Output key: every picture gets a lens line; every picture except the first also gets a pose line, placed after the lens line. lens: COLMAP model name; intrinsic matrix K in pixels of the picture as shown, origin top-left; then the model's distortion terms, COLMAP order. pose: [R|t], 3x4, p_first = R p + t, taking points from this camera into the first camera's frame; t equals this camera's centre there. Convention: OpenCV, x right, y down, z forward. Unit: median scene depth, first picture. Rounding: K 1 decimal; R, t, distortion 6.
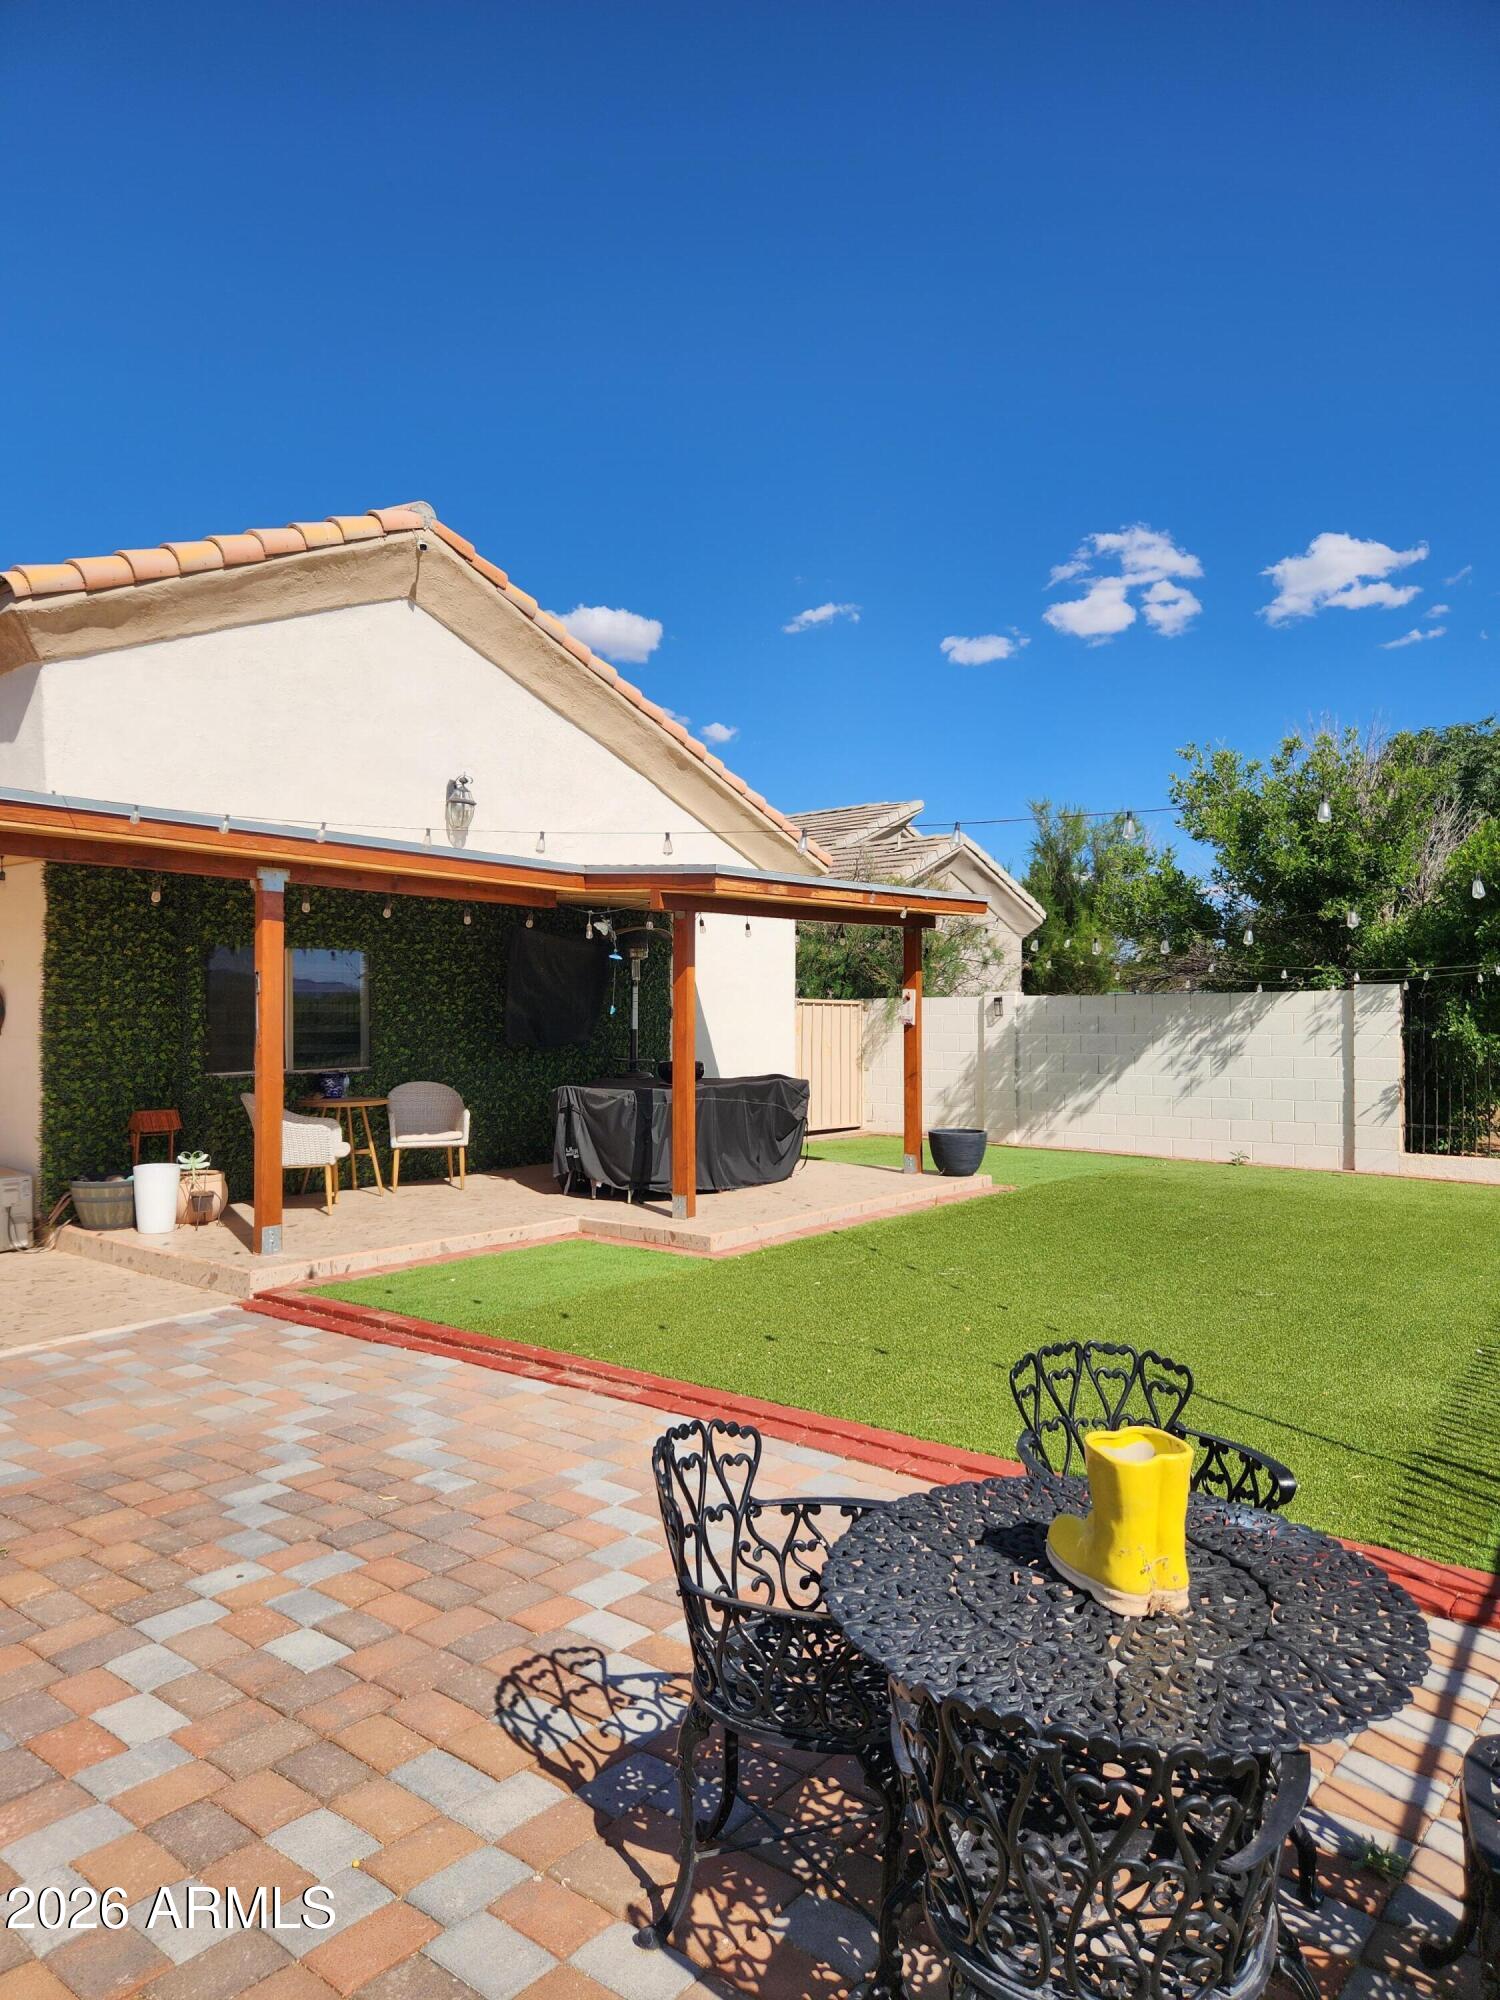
lens RADIAL K [[1344.5, 0, 770.4], [0, 1344.5, 1008.3], [0, 0, 1]] dist [0.064096, -0.055905]
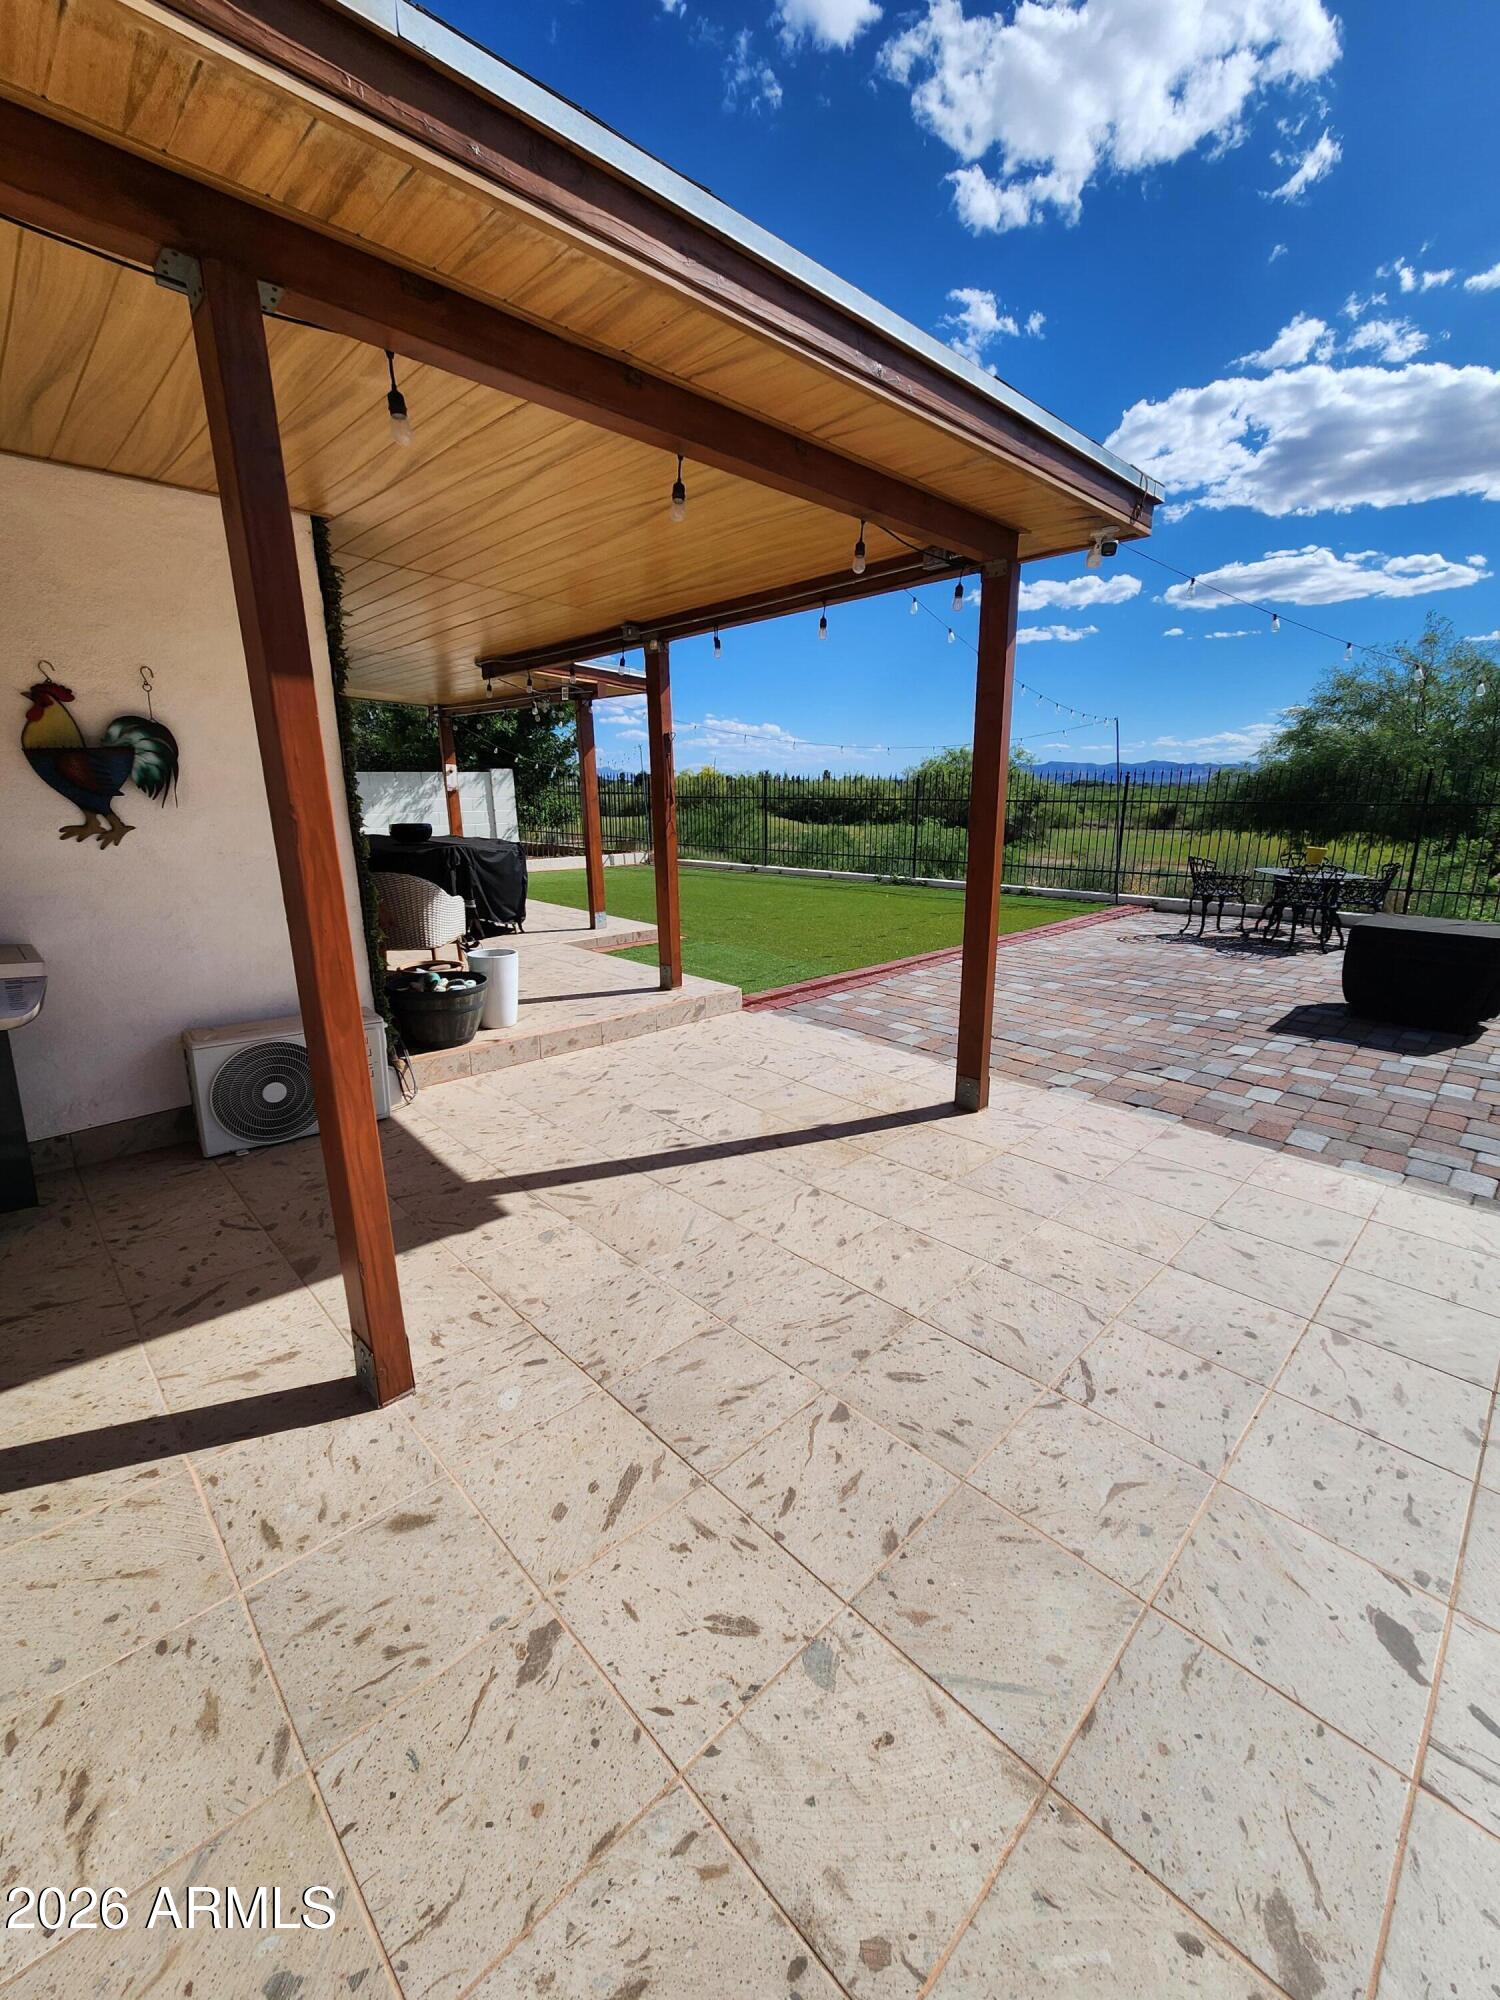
lens RADIAL K [[819.4, 0, 751.0], [0, 819.4, 1001.6], [0, 0, 1]] dist [0.003791, -0.002622]
pose [[0.115193, -0.252943, 0.960599, -0.581109], [0.007380, 0.967228, 0.253804, 0.007818], [-0.993316, -0.022147, 0.113285, 0.512129]]
